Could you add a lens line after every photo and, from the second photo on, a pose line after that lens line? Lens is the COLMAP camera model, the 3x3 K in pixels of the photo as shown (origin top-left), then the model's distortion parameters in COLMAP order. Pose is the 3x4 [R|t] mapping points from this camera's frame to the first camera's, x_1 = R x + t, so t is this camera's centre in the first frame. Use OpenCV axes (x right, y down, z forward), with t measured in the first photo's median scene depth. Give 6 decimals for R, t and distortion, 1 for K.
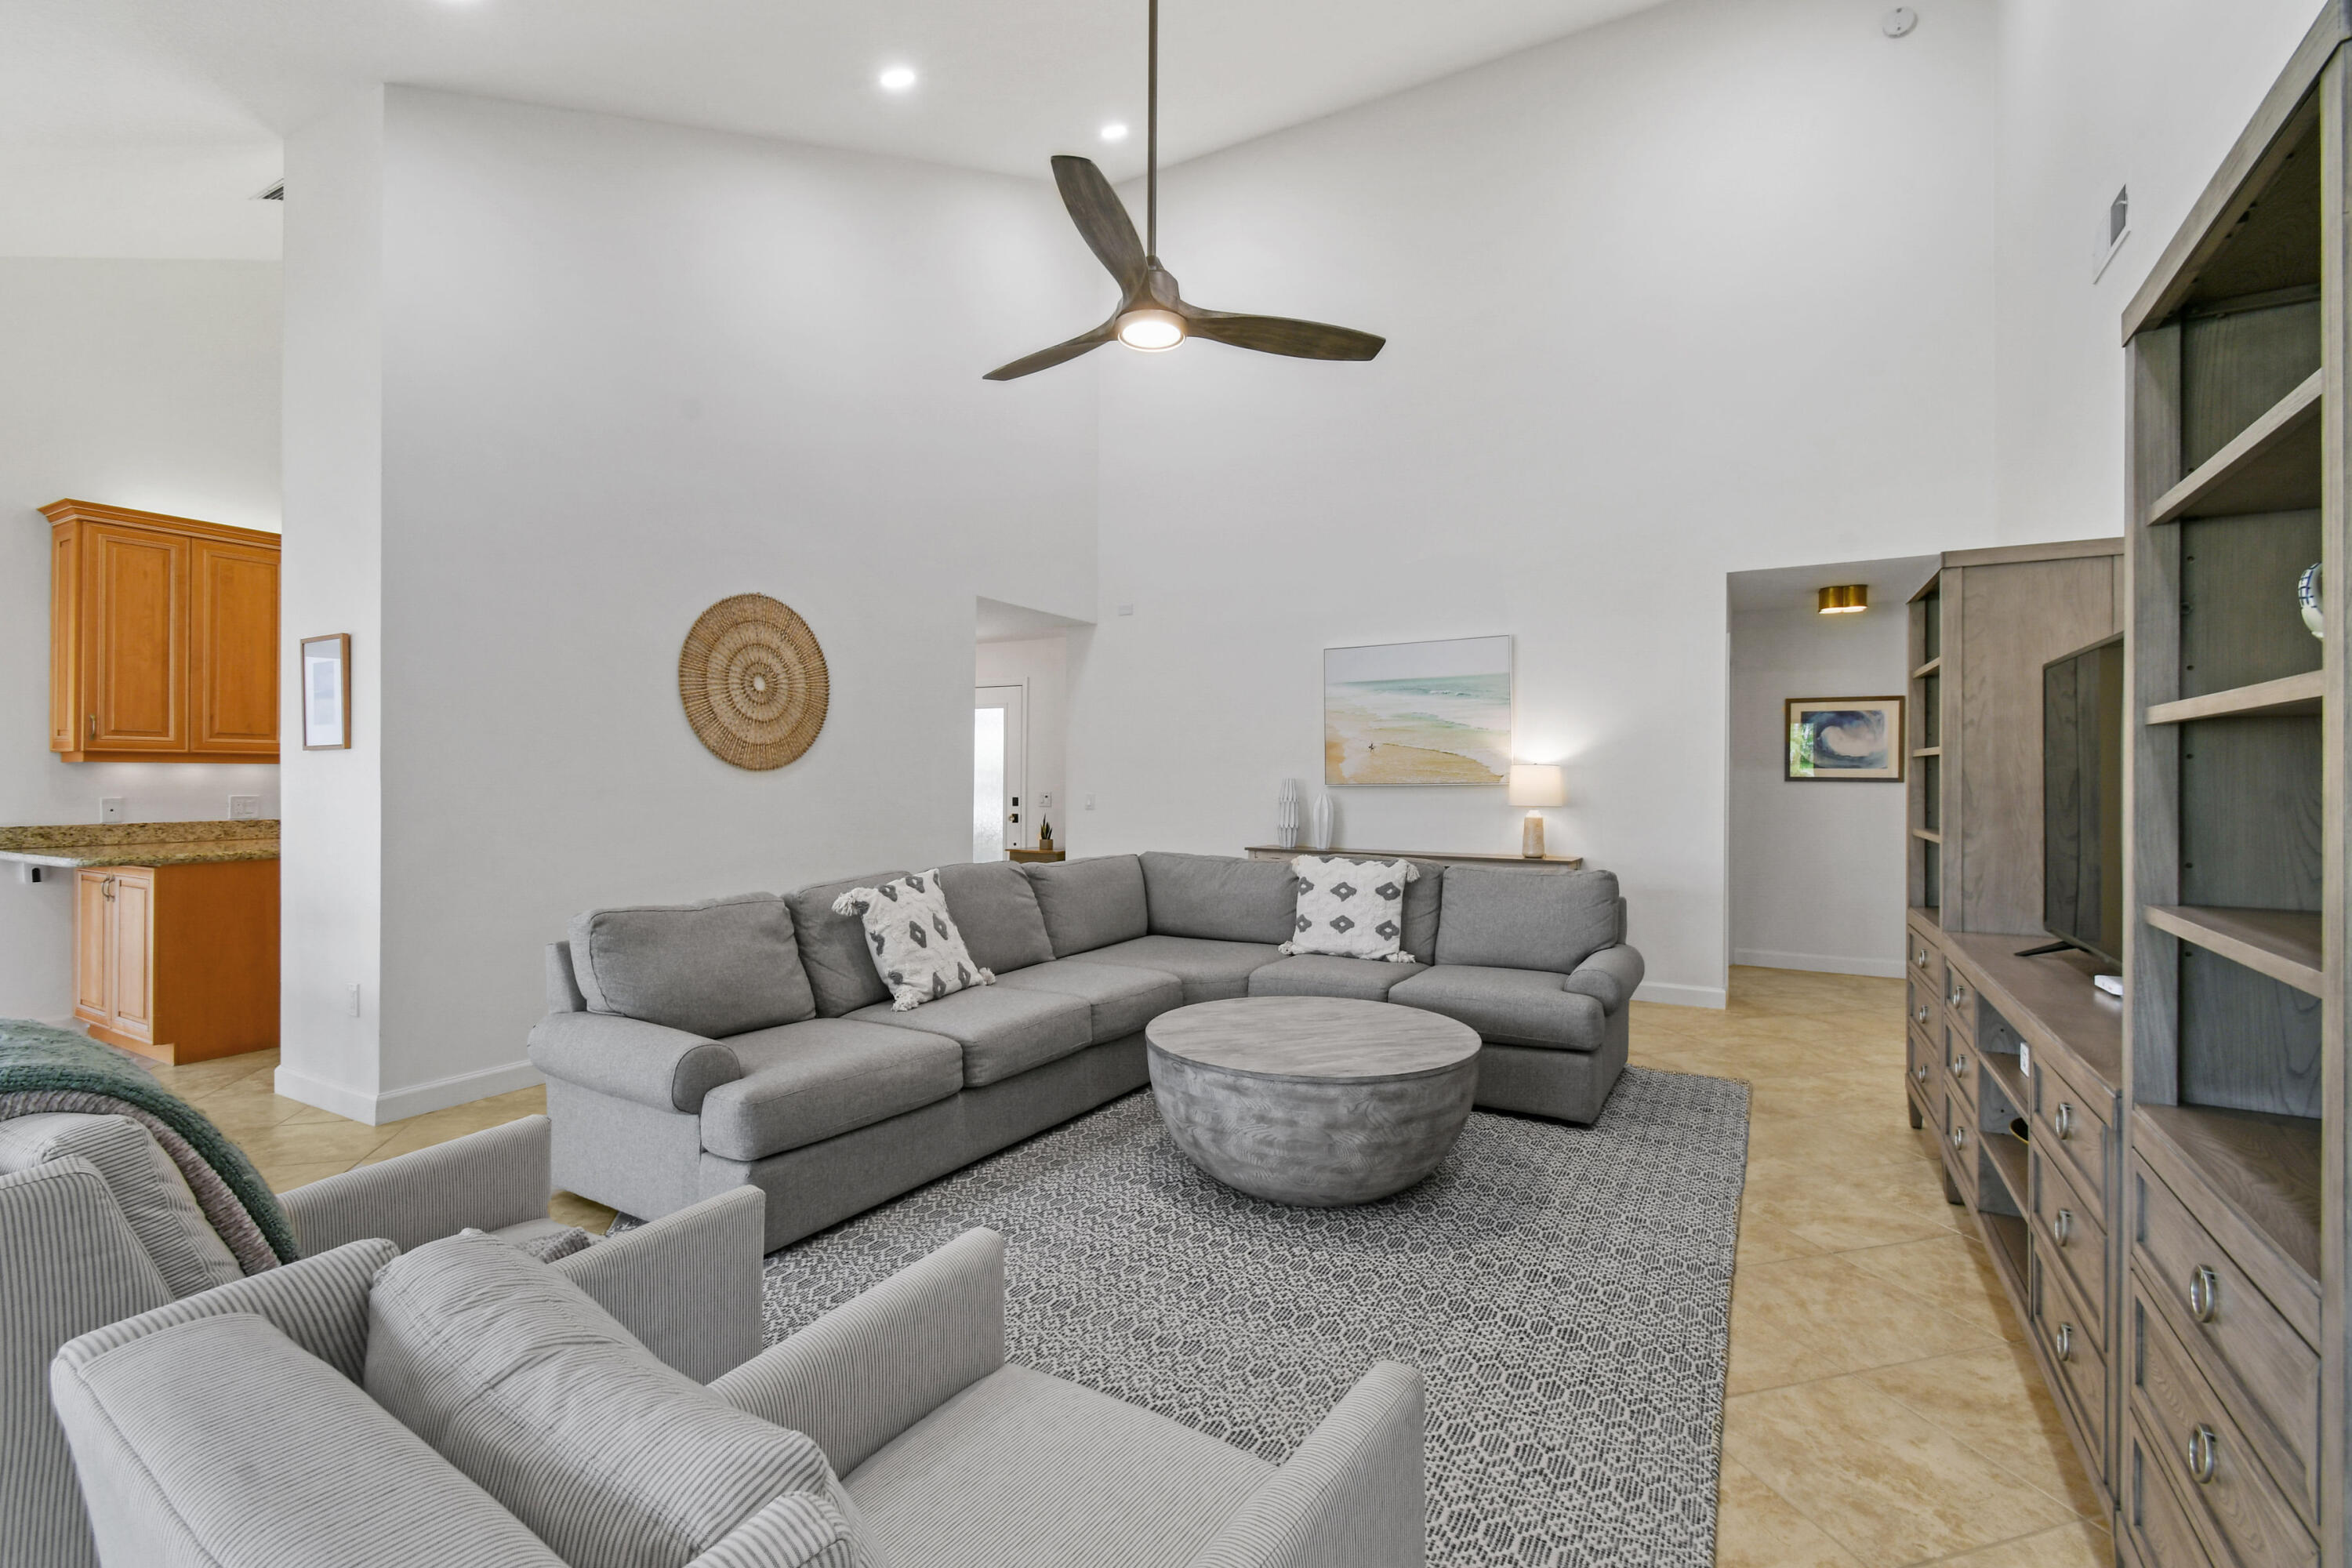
lens RADIAL K [[1036.5, 0, 1180.8], [0, 1036.5, 779.4], [0, 0, 1]] dist [0.012439, -0.006205]
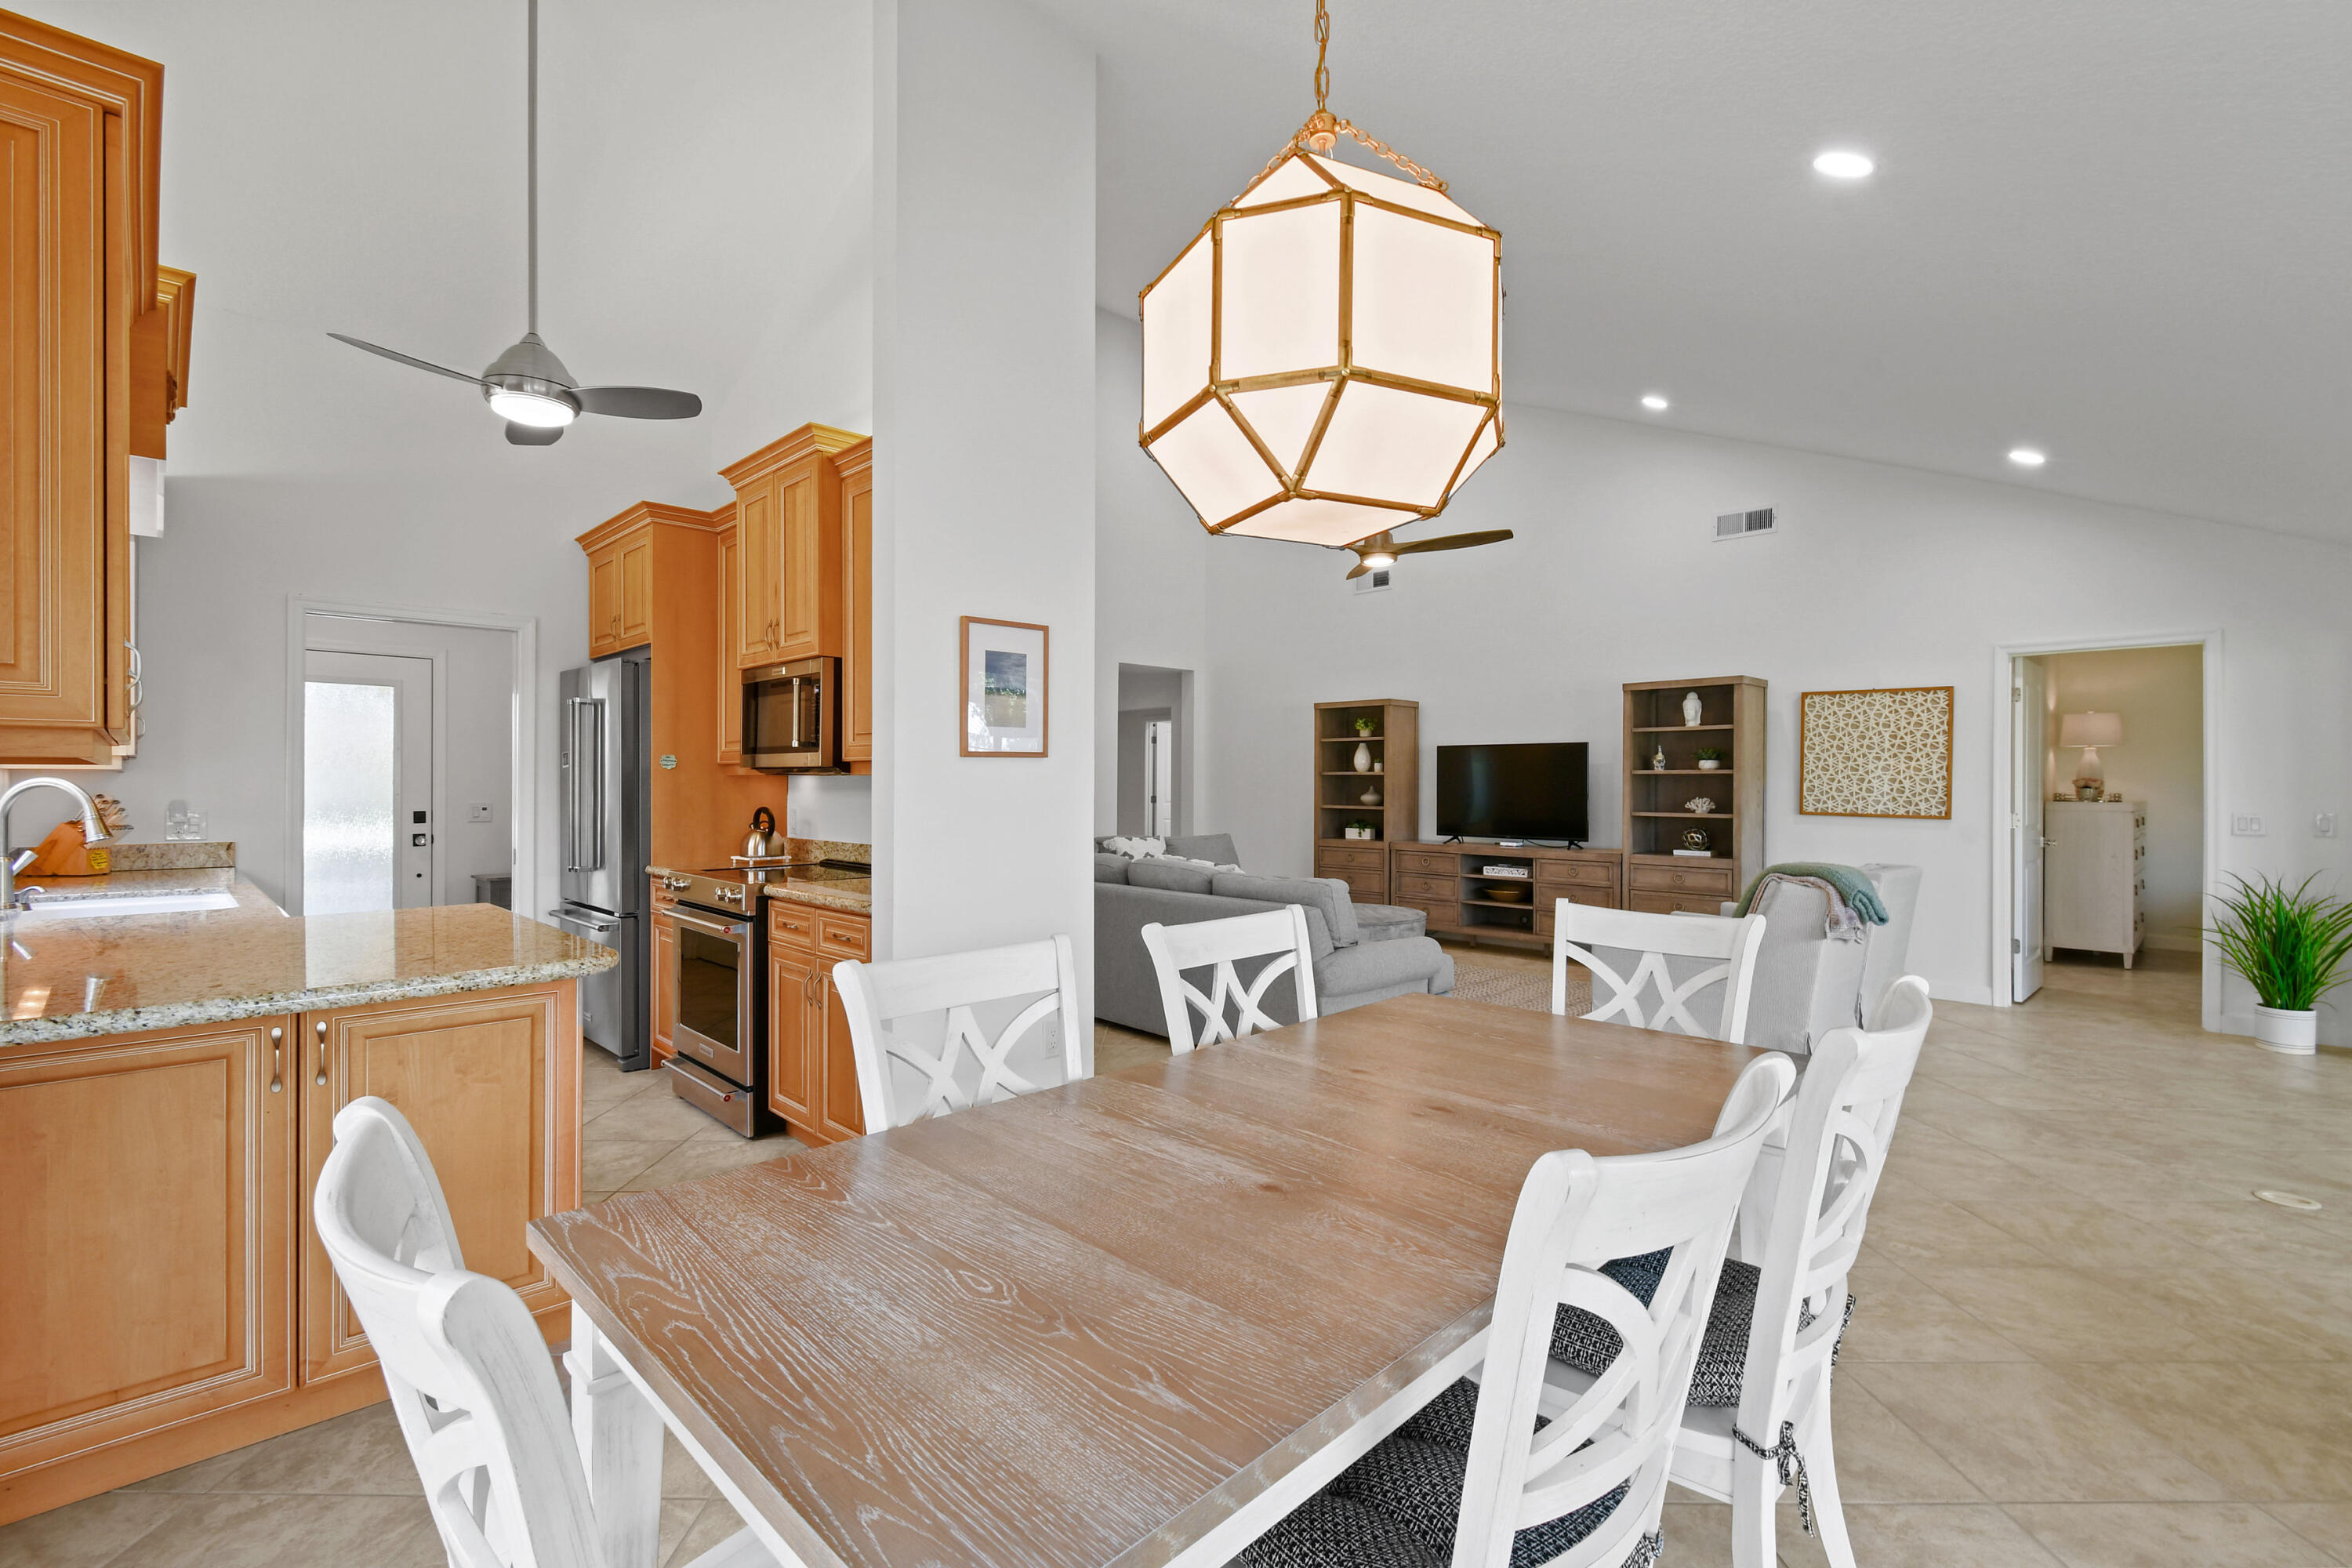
lens RADIAL K [[1043.8, 0, 1173.3], [0, 1043.8, 789.5], [0, 0, 1]] dist [0.013775, 0.000191]
pose [[0.274318, -0.010454, 0.961582, -1.233694], [-0.002002, 0.999933, 0.011442, -0.011729], [-0.961637, -0.005063, 0.274278, 0.525014]]
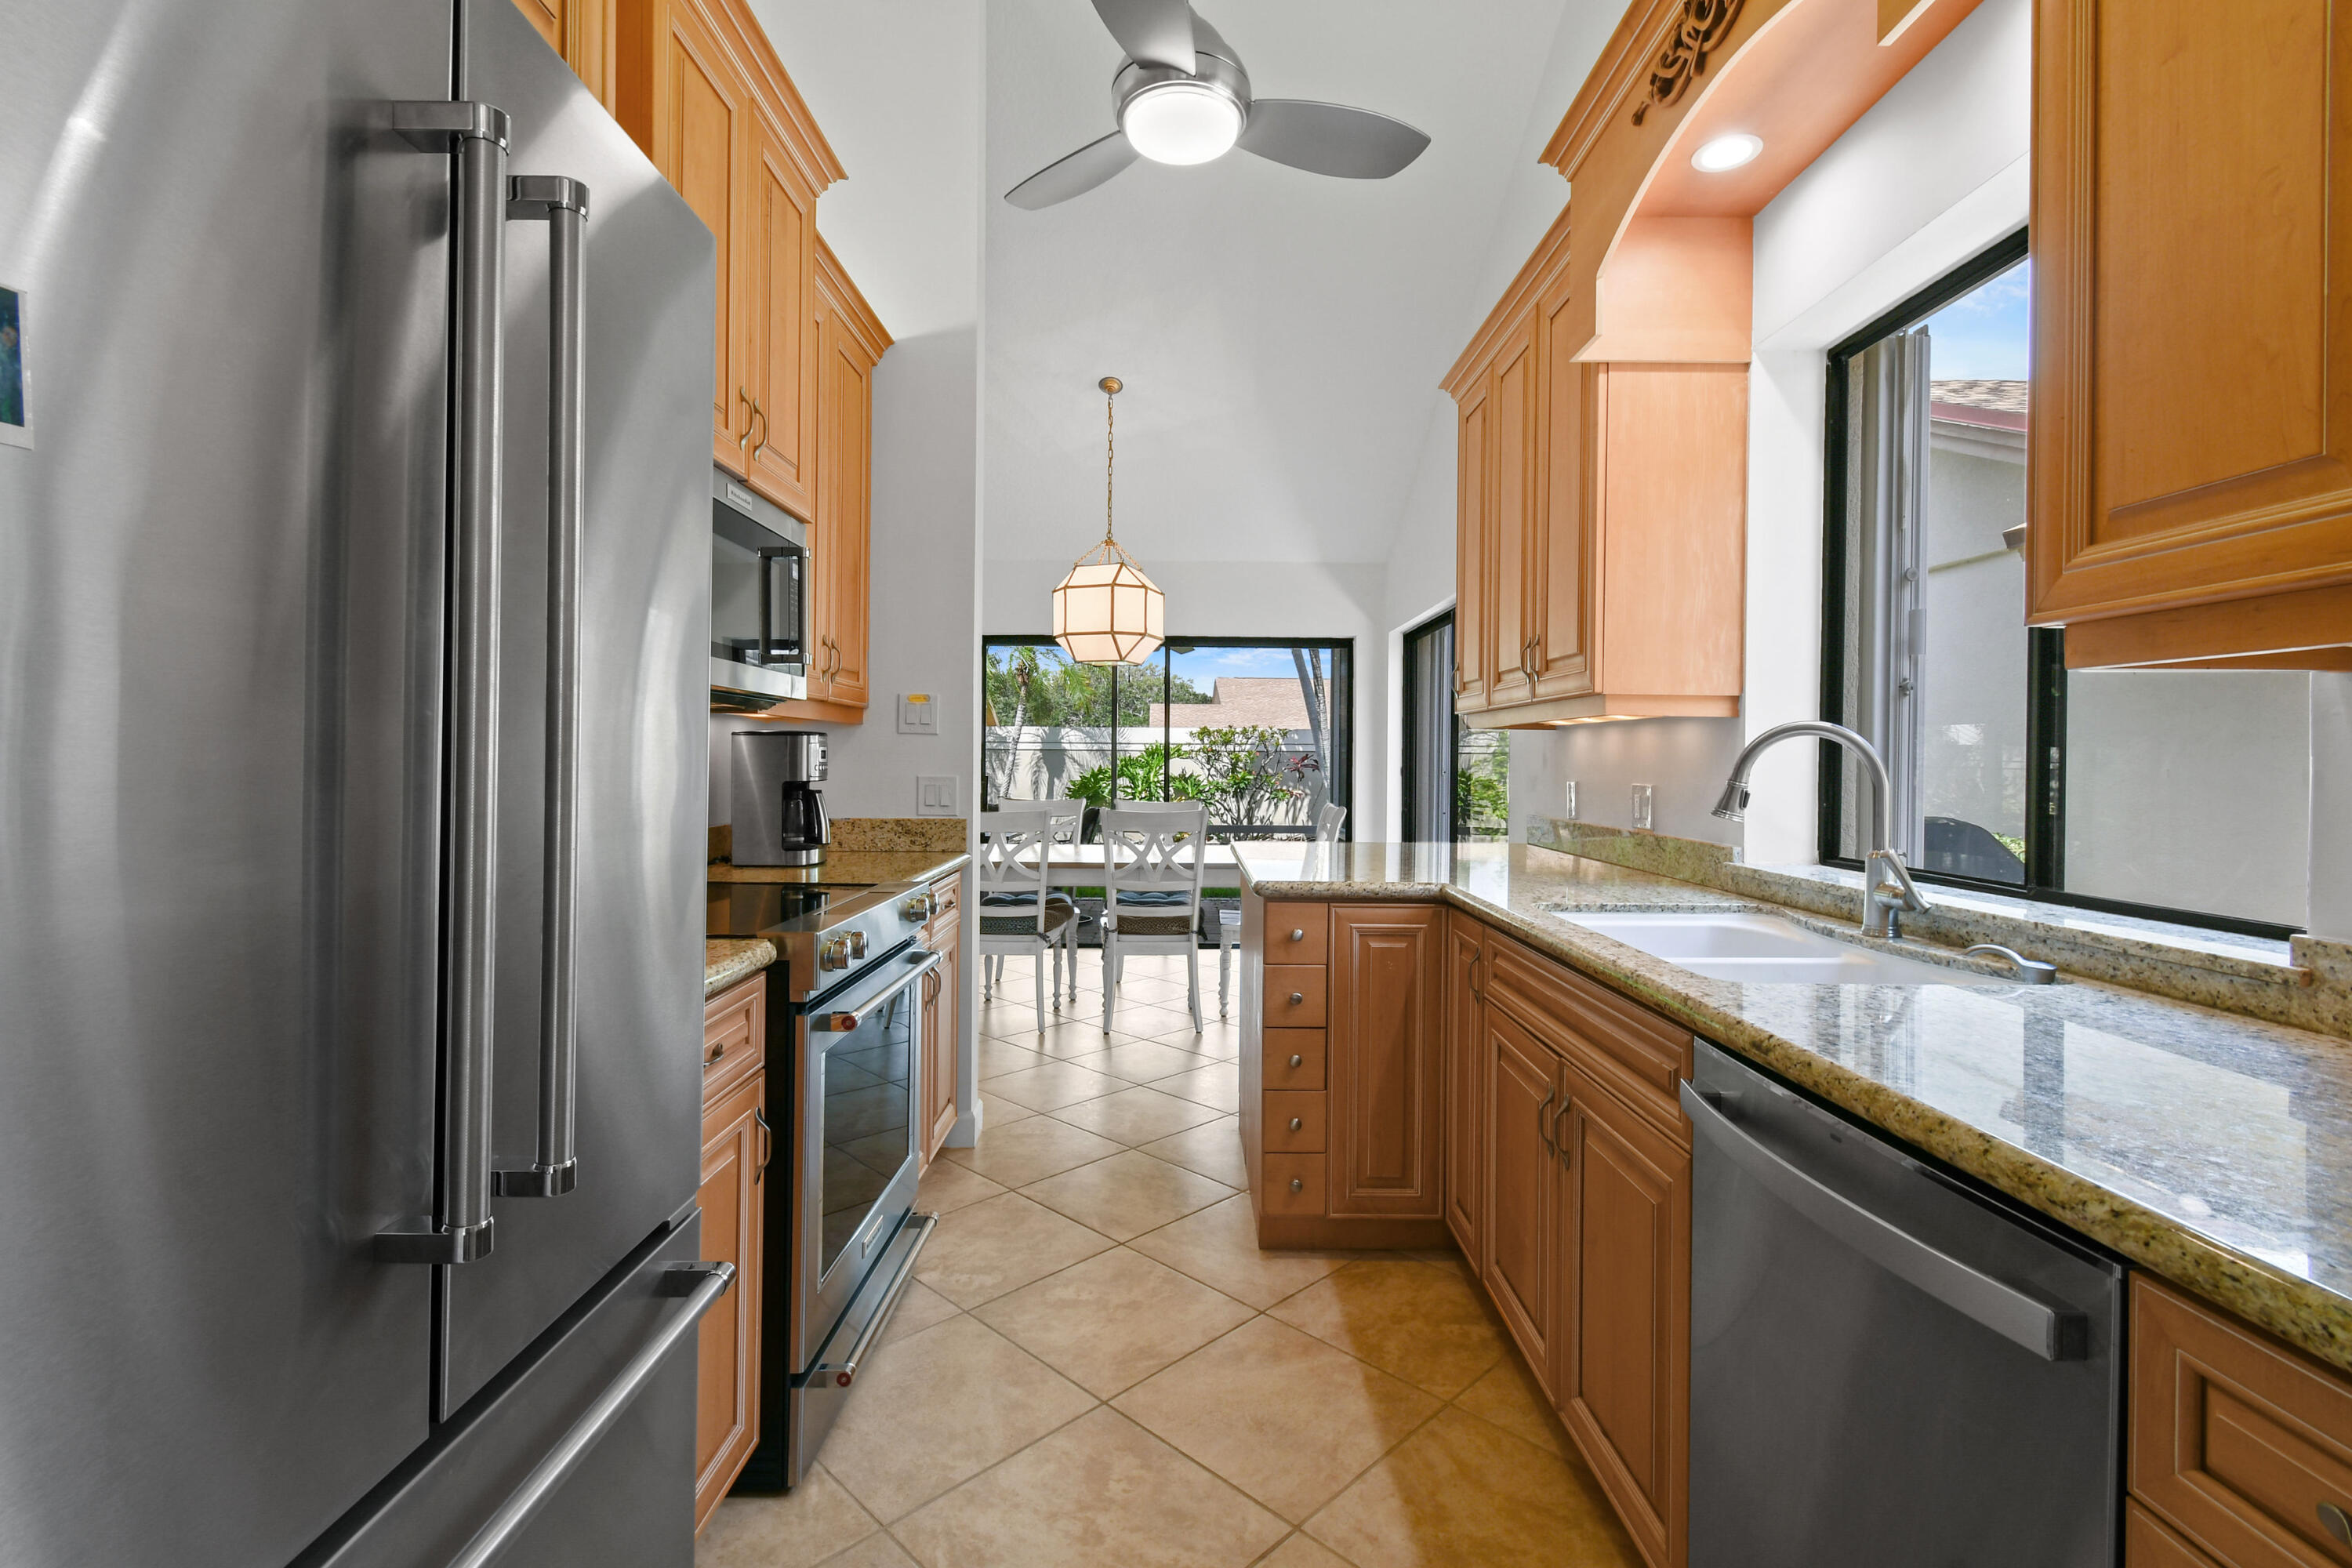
lens RADIAL K [[1054.6, 0, 1186.0], [0, 1054.6, 761.2], [0, 0, 1]] dist [0.003830, -0.000139]
pose [[-0.868533, -0.011549, -0.495496, -0.479352], [-0.012684, 0.999919, -0.001074, 0.006895], [0.495469, 0.005352, -0.868609, 1.489442]]
